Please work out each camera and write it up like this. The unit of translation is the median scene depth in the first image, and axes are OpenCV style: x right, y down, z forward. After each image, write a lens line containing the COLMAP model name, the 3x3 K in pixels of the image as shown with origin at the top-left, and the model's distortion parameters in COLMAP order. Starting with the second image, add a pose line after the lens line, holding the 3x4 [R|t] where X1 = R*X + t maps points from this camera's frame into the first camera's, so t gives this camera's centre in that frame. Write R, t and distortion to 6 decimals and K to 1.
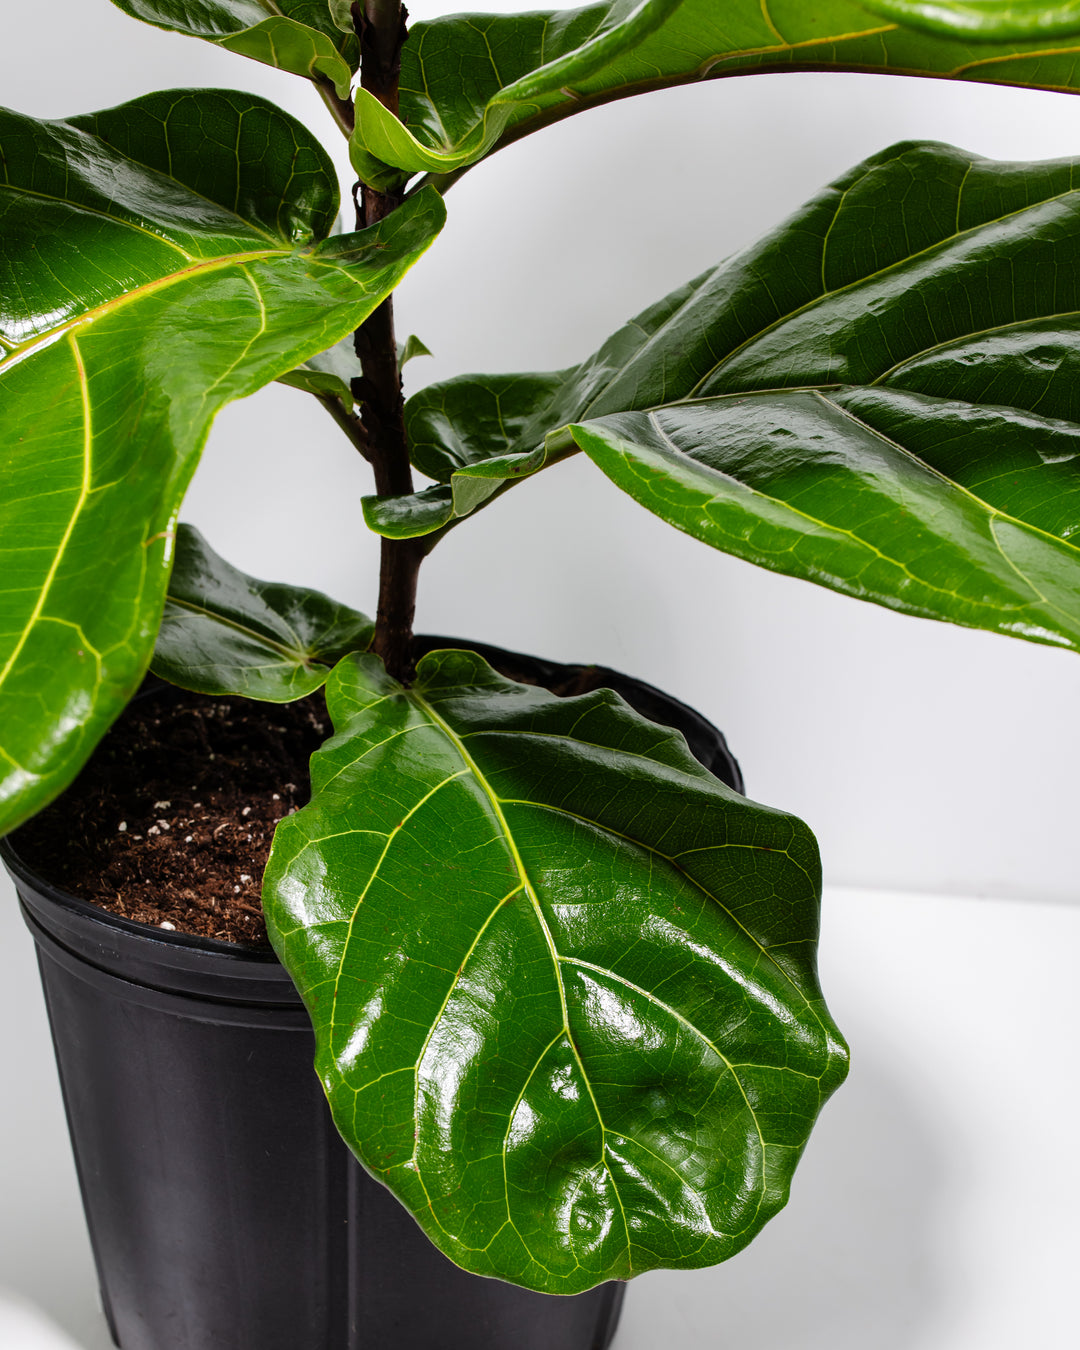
lens RADIAL K [[1871.3, 0, 543.6], [0, 1871.3, 675.6], [0, 0, 1]] dist [0.040188, 0.000000]
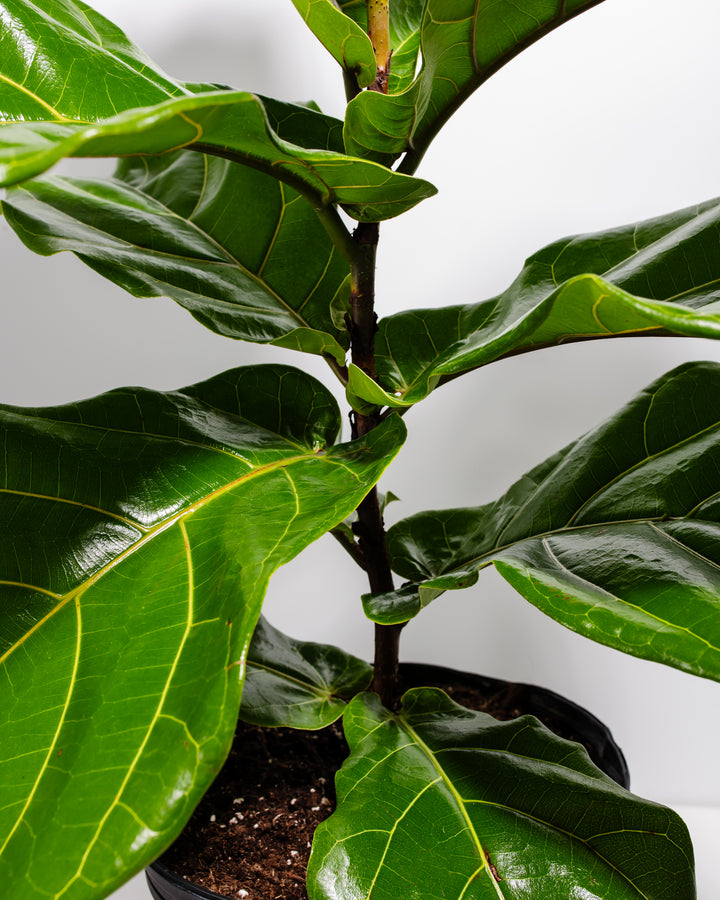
lens RADIAL K [[1247.5, 0, 361.4], [0, 1247.5, 481.2], [0, 0, 1]] dist [0.040188, 0.000000]
pose [[0.993181, -0.071523, -0.092070, 0.005620], [0.041164, 0.953979, -0.297036, 0.118187], [0.109078, 0.291221, 0.950417, -0.020612]]
